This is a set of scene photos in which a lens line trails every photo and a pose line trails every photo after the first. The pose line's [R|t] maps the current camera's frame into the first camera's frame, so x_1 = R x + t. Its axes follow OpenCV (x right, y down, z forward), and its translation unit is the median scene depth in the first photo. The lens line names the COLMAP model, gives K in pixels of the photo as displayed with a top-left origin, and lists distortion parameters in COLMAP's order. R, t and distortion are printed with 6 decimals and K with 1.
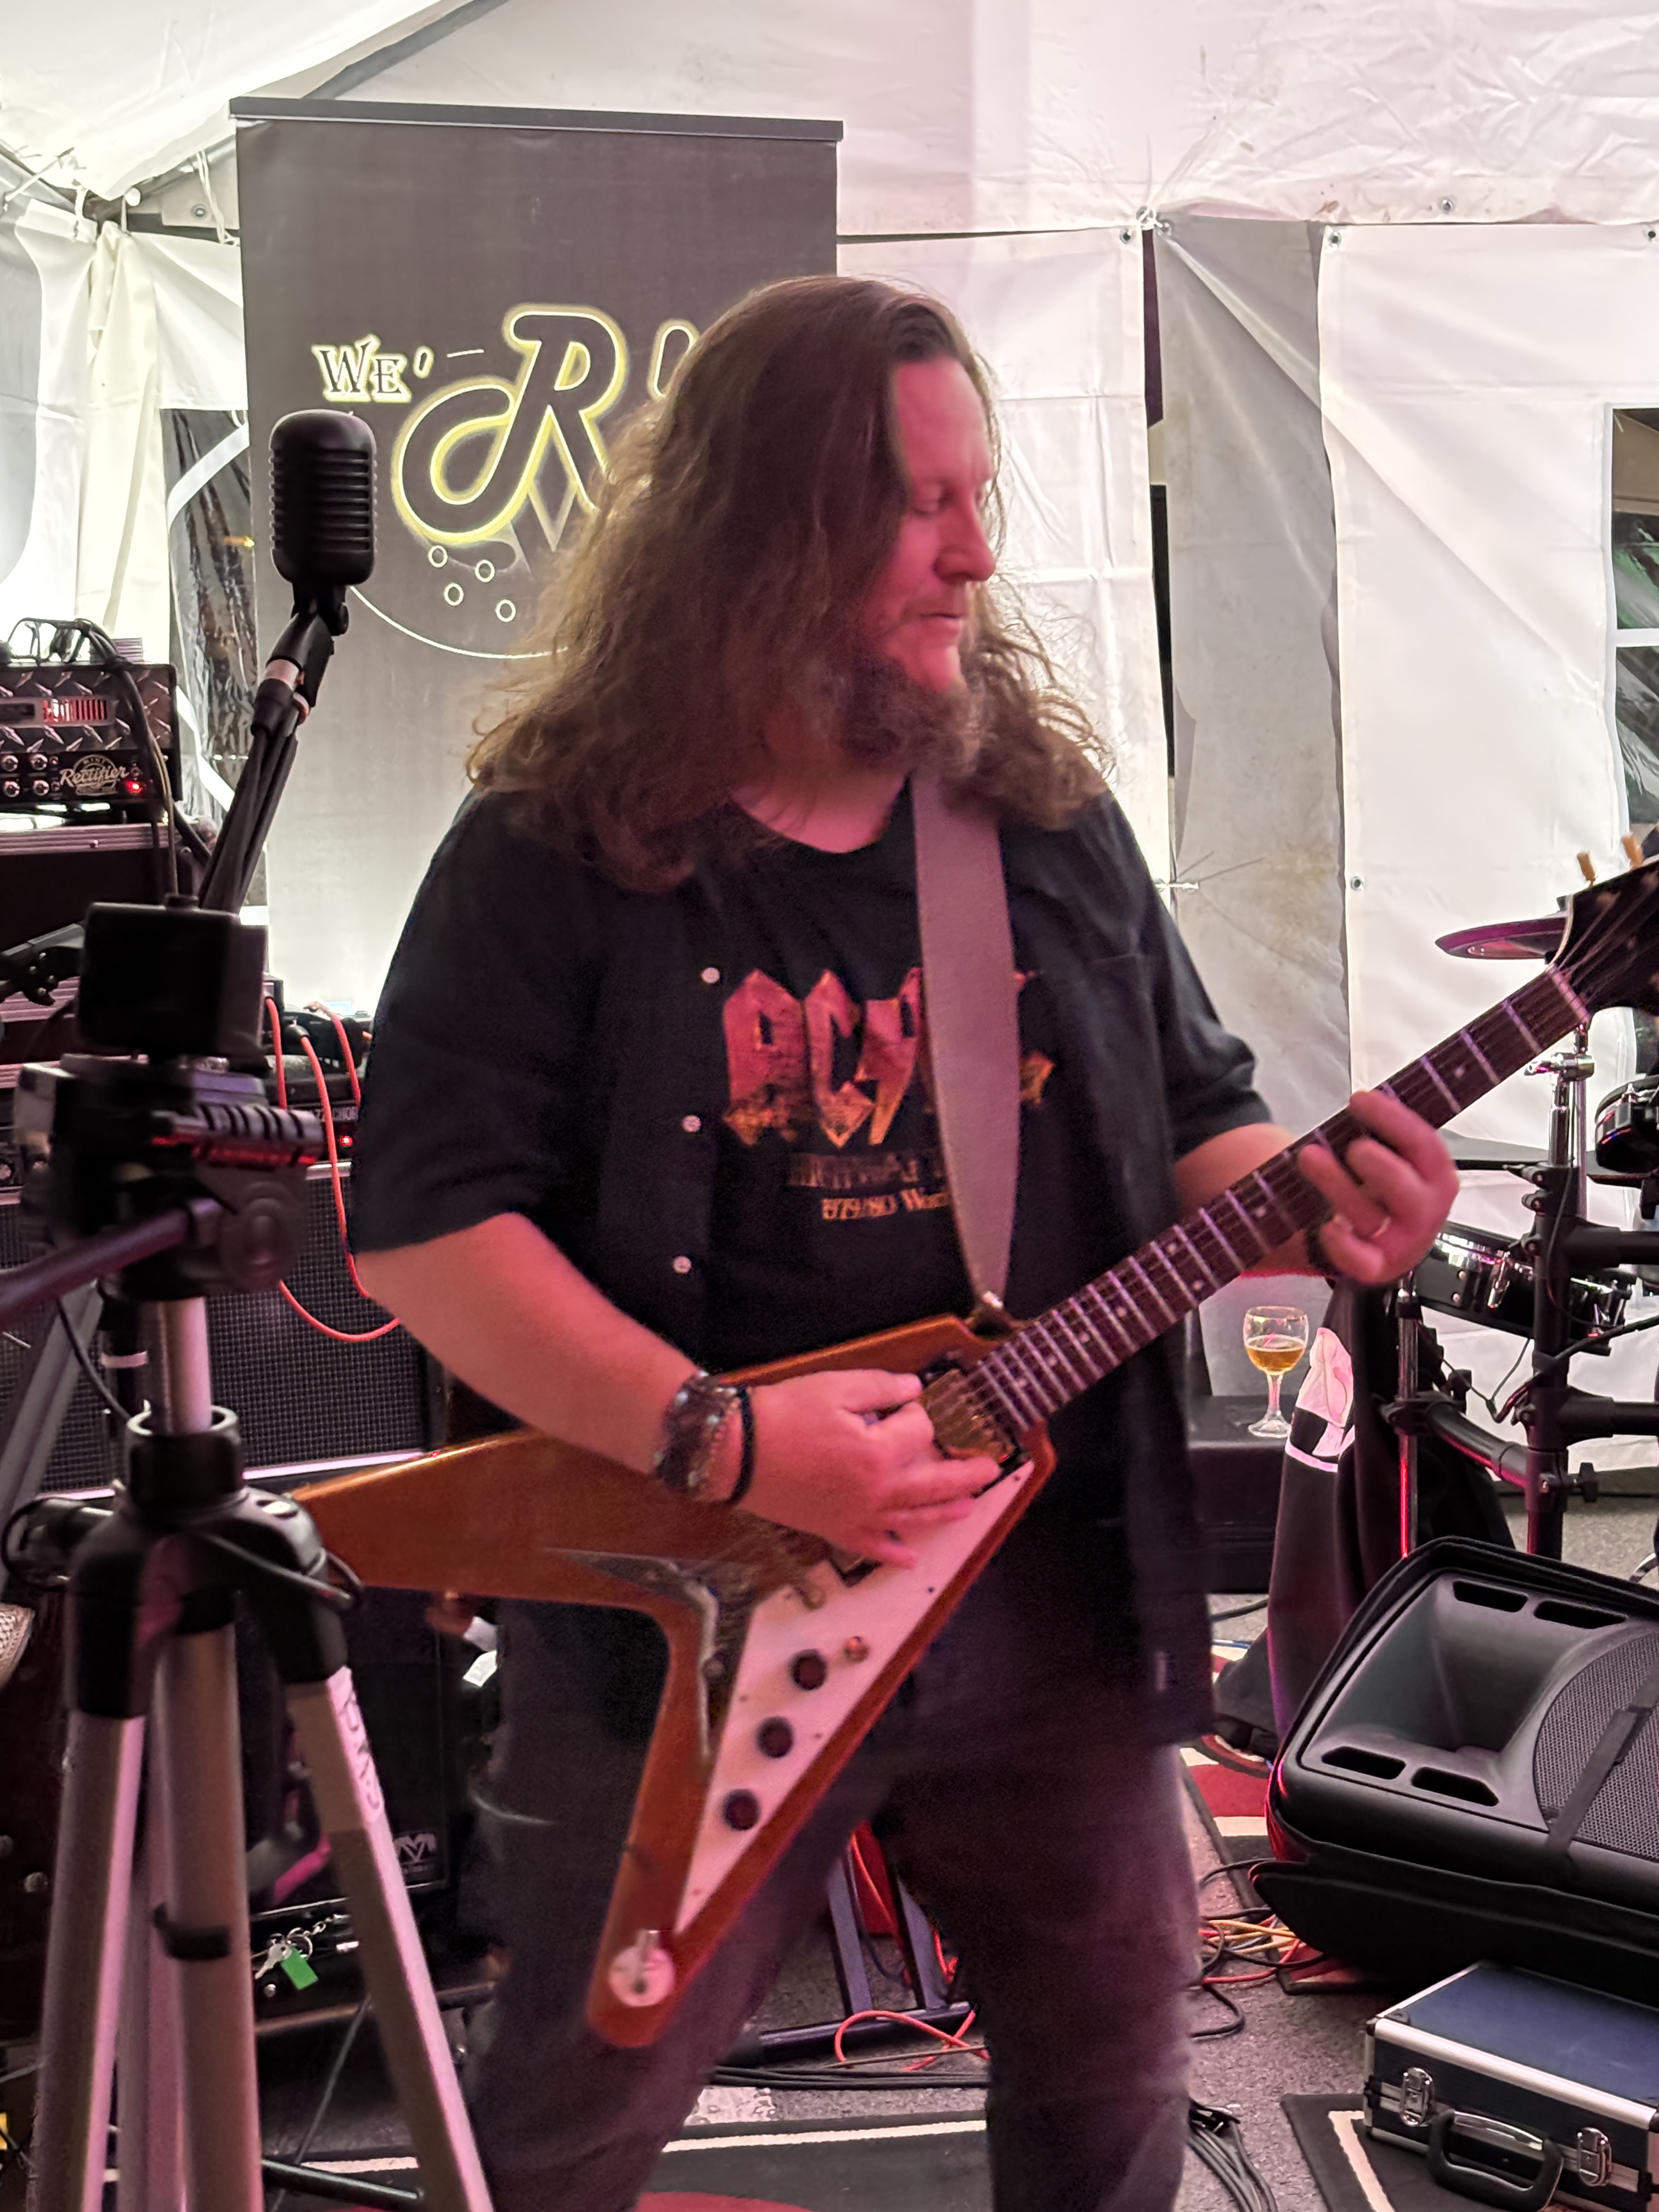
lens RADIAL K [[3387.7, 0, 821.3], [0, 3387.7, 1143.1], [0, 0, 1]] dist [0.128599, -0.386694]
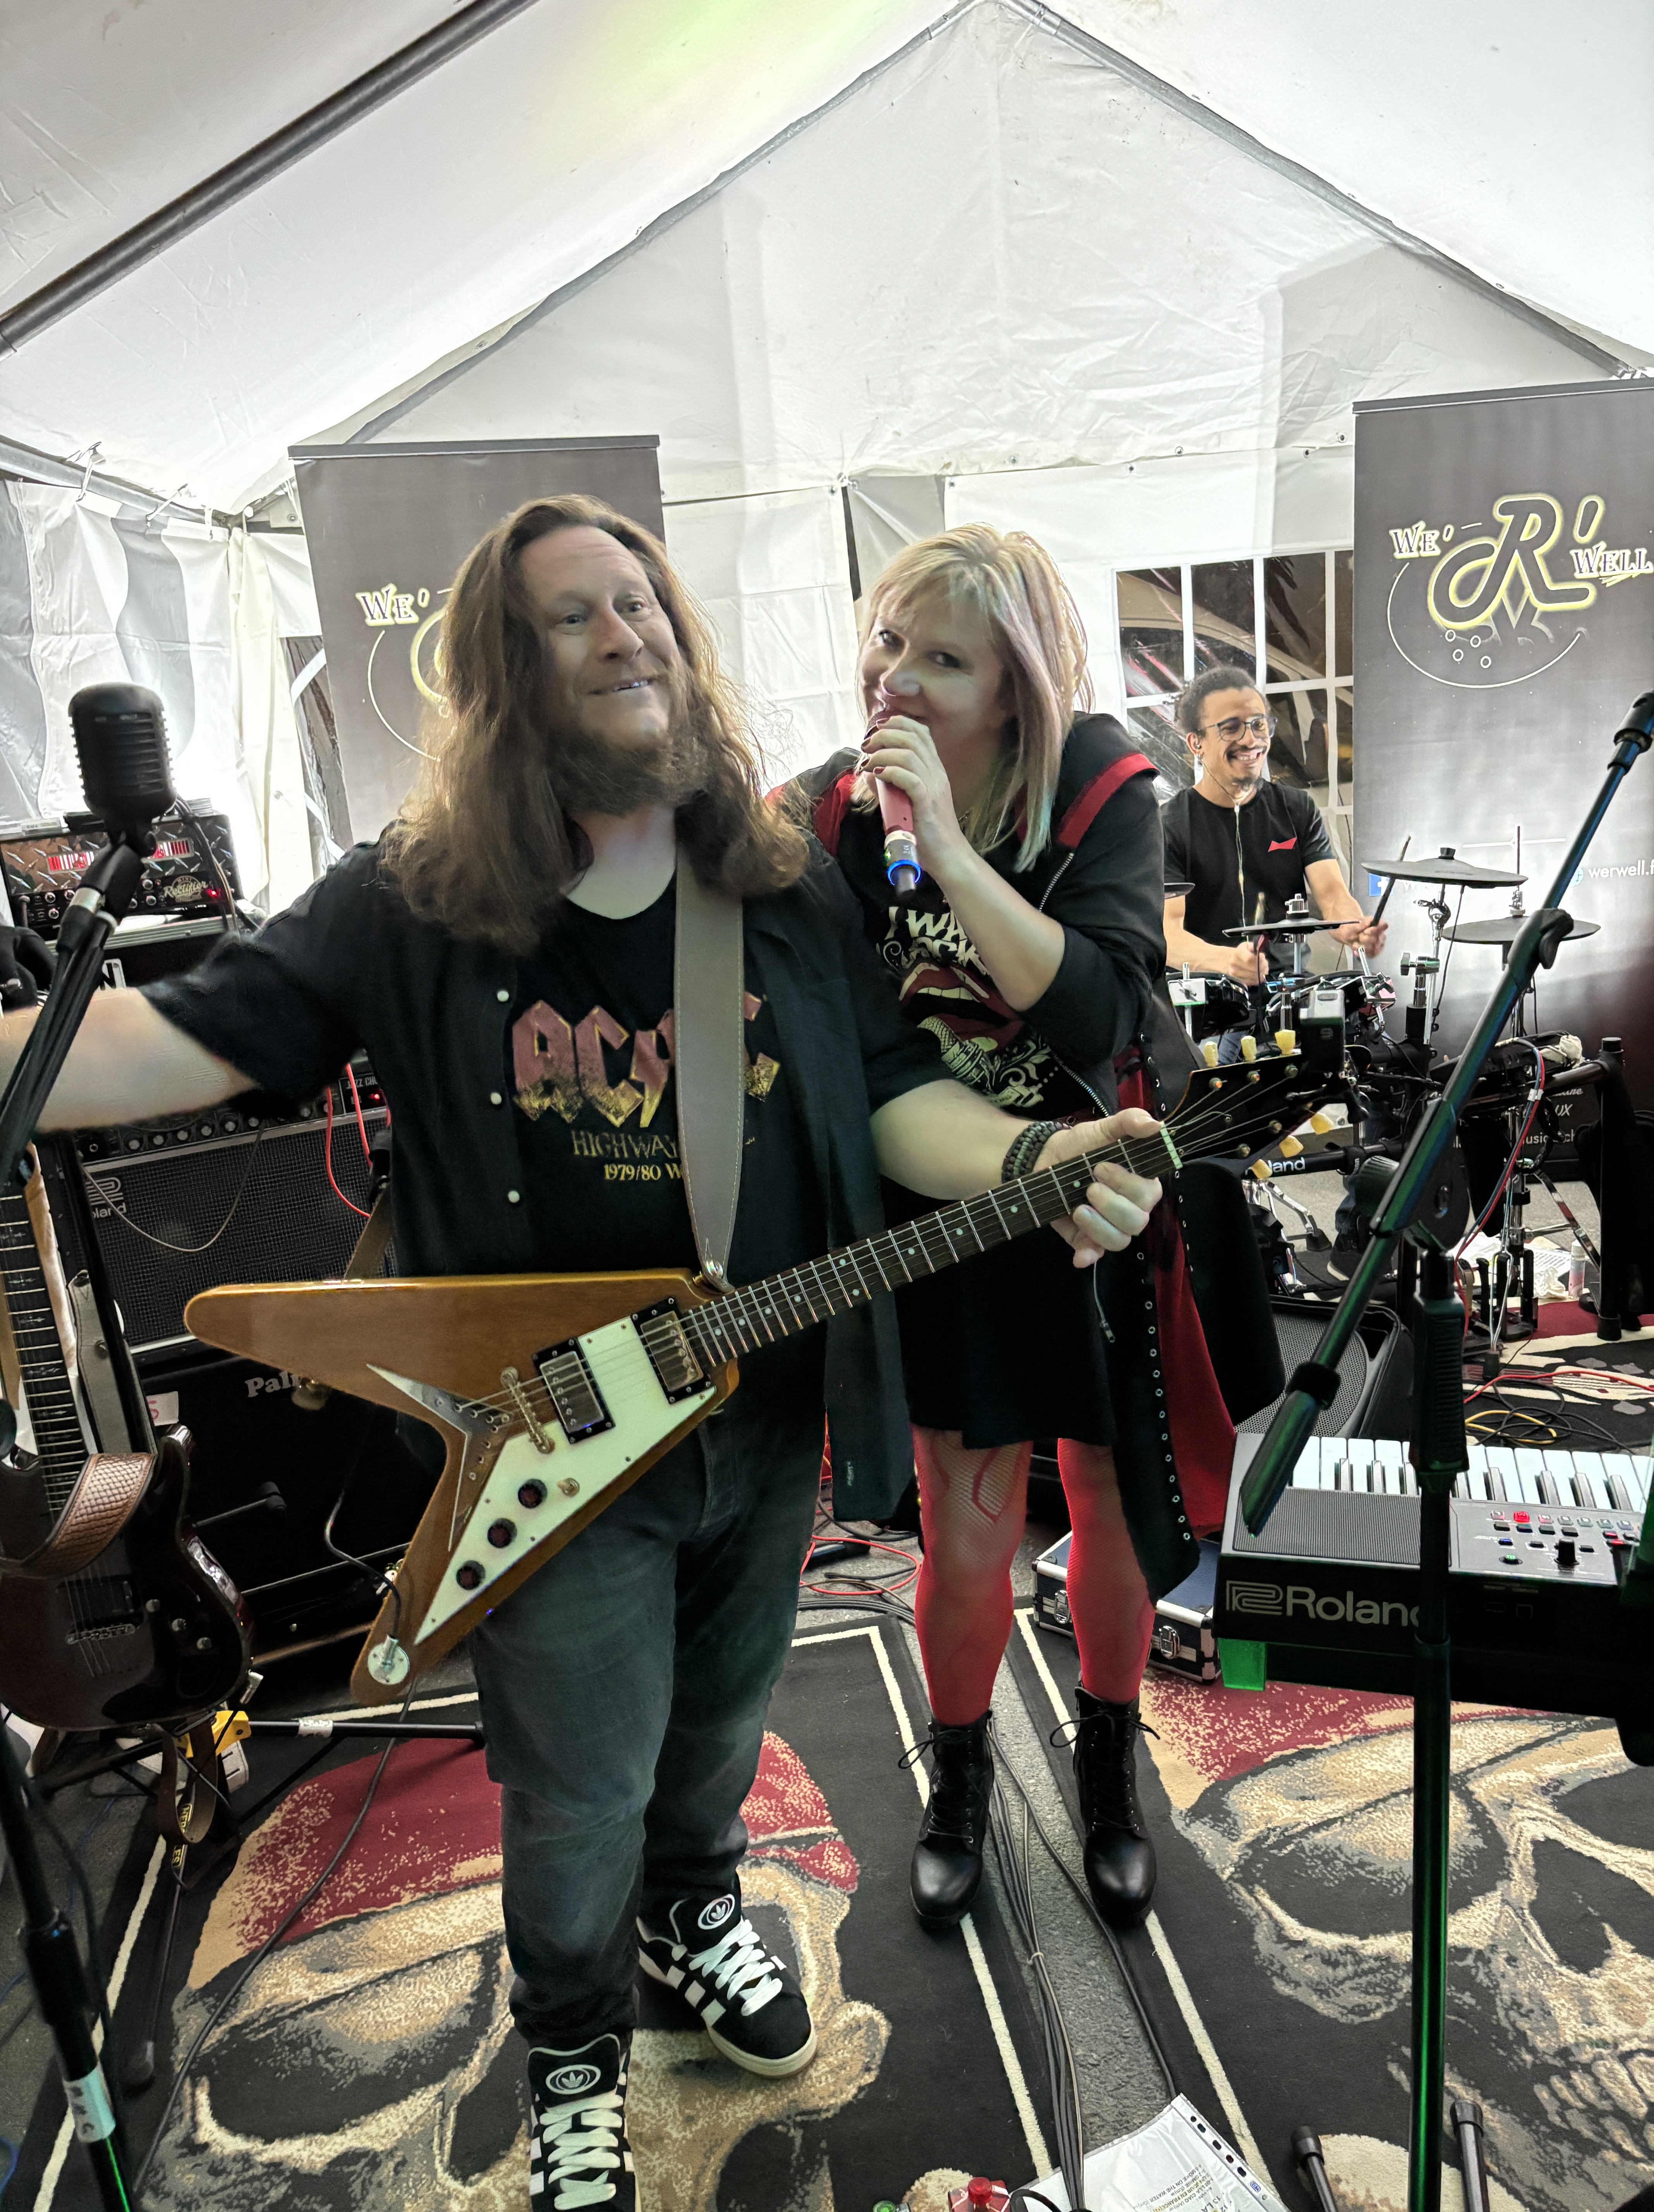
lens RADIAL K [[1638.3, 0, 827.0], [0, 1638.3, 1106.0], [0, 0, 1]] dist [0.022756, 0.003962]
pose [[0.995822, -0.087035, 0.027648, 0.035975], [0.084072, 0.991961, 0.094584, -0.033634], [-0.035658, -0.091864, 0.995133, 0.134909]]
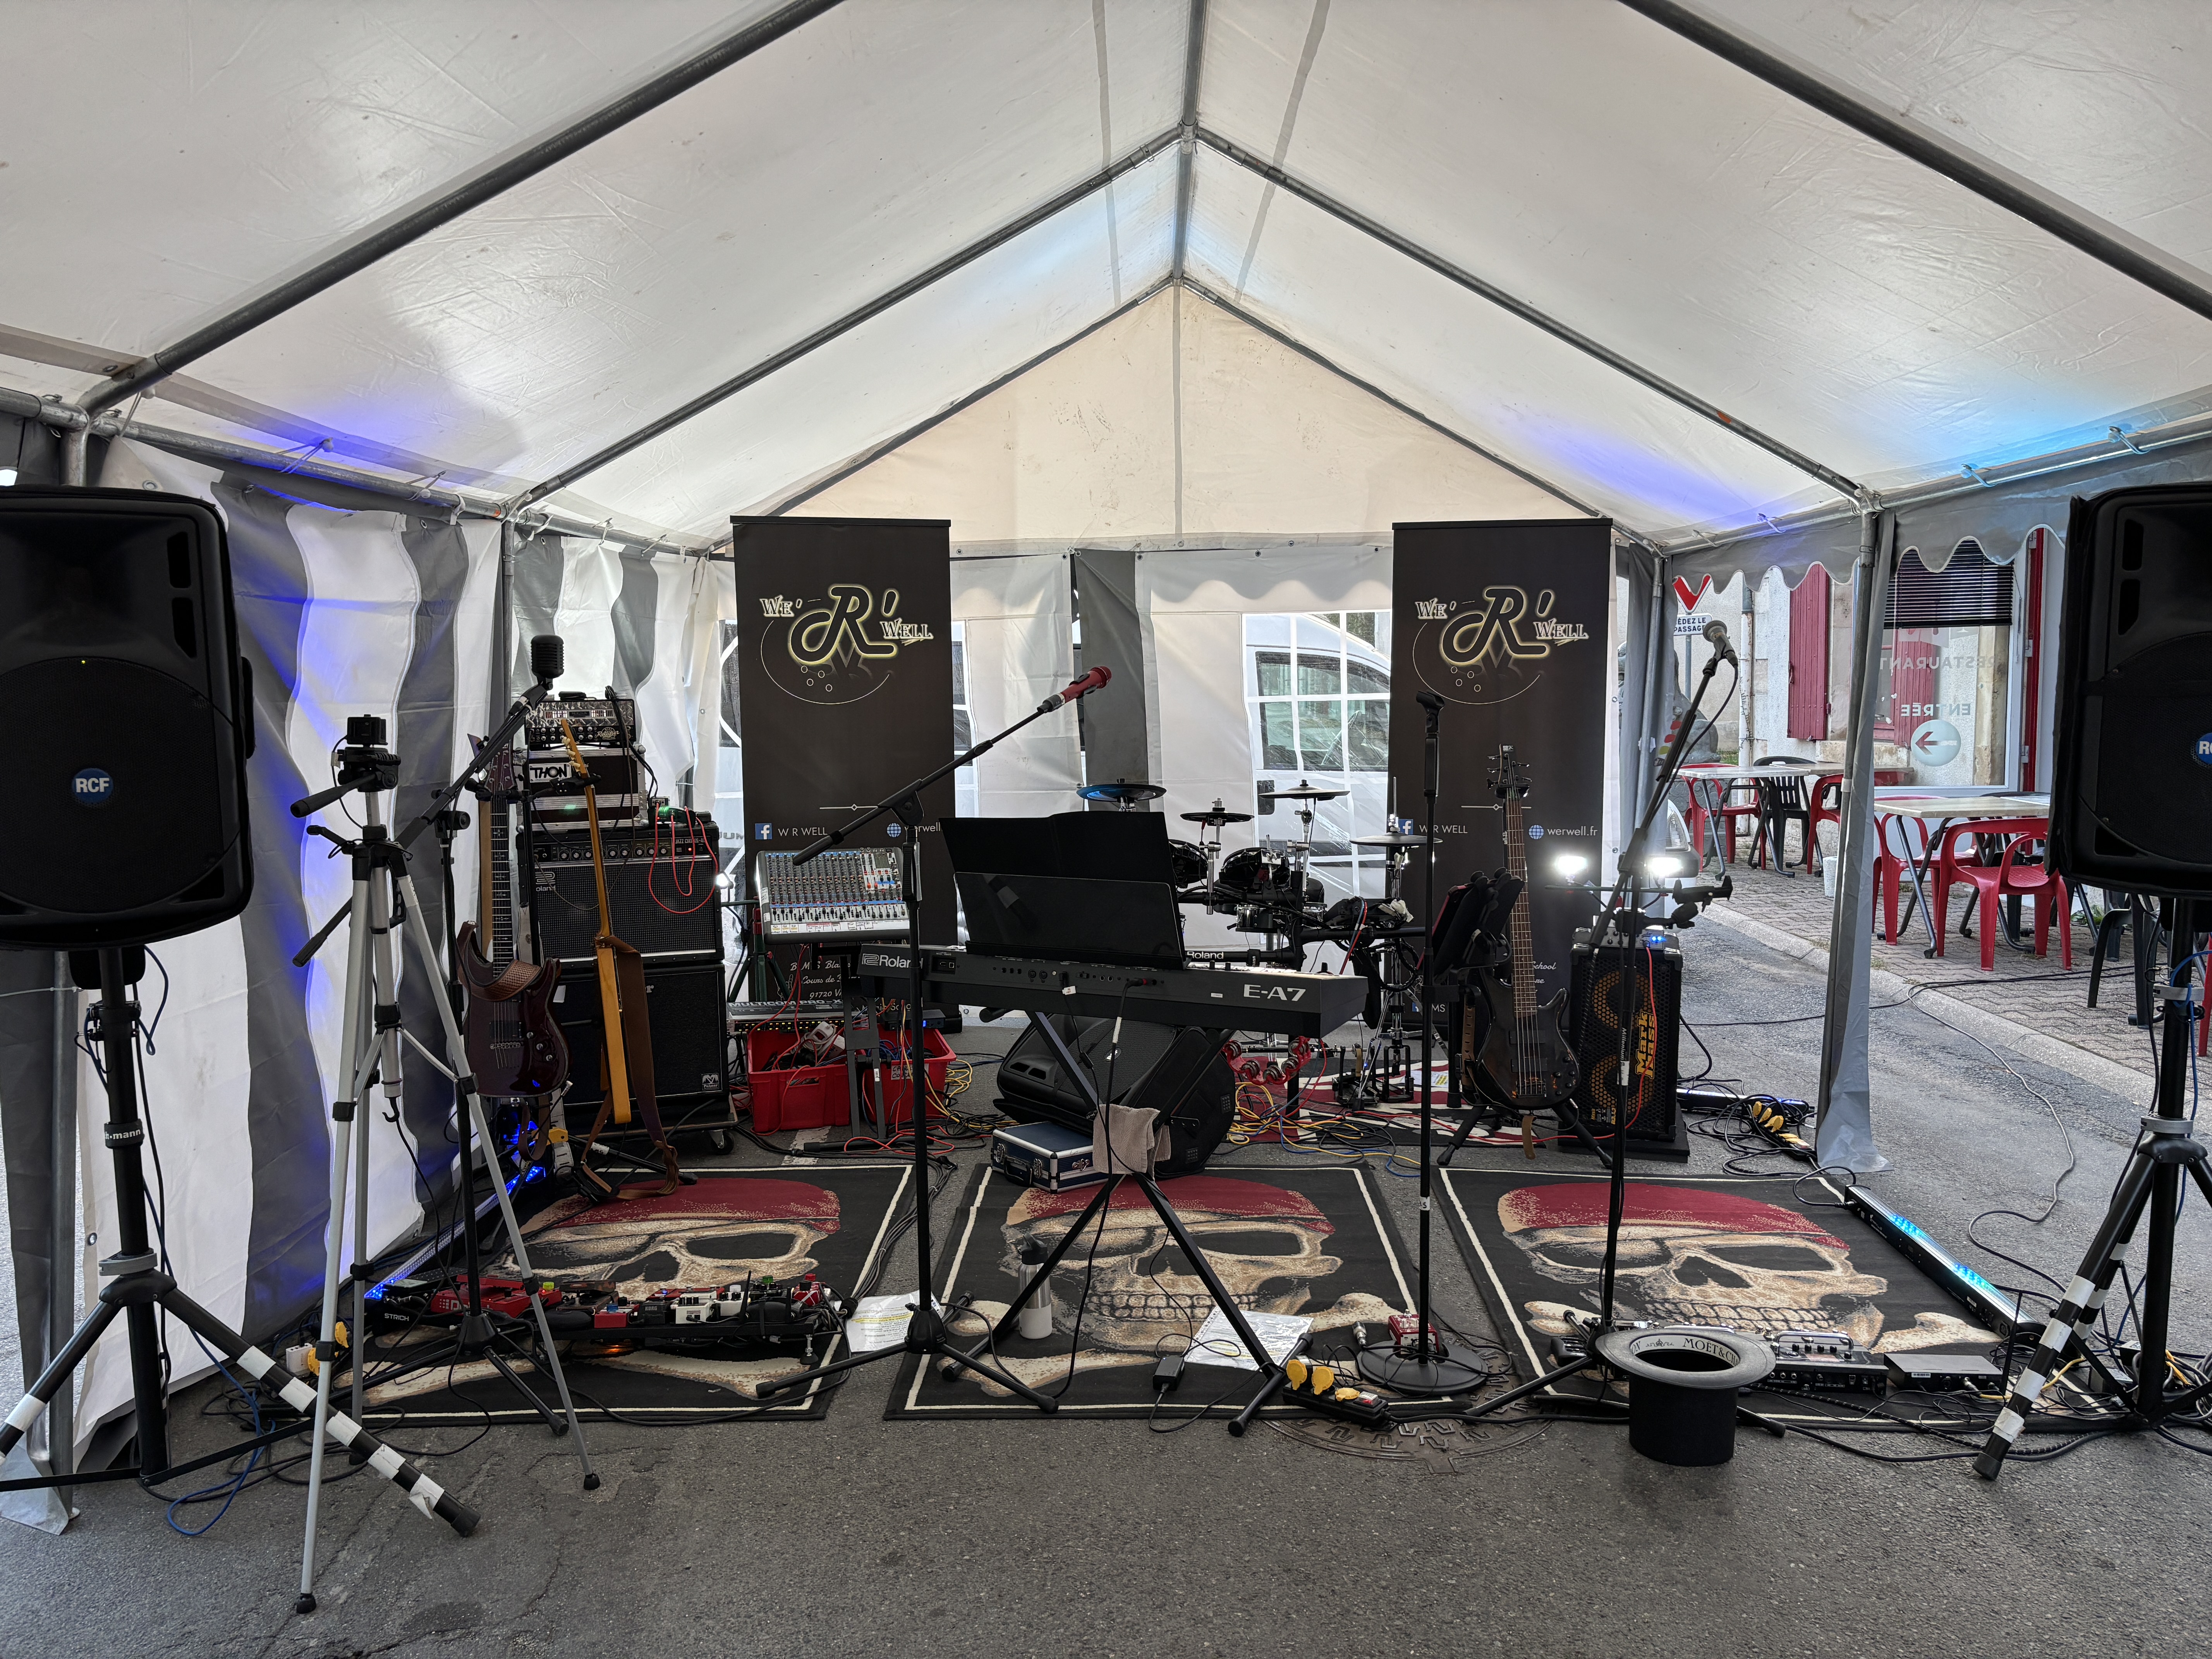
lens RADIAL K [[1638.5, 0, 1121.4], [0, 1638.5, 855.6], [0, 0, 1]] dist [0.022756, 0.003962]
pose [[0.994310, 0.003670, -0.106466, 0.279470], [-0.010611, 0.997849, -0.064694, 0.066051], [0.105999, 0.065455, 0.992210, -0.311798]]
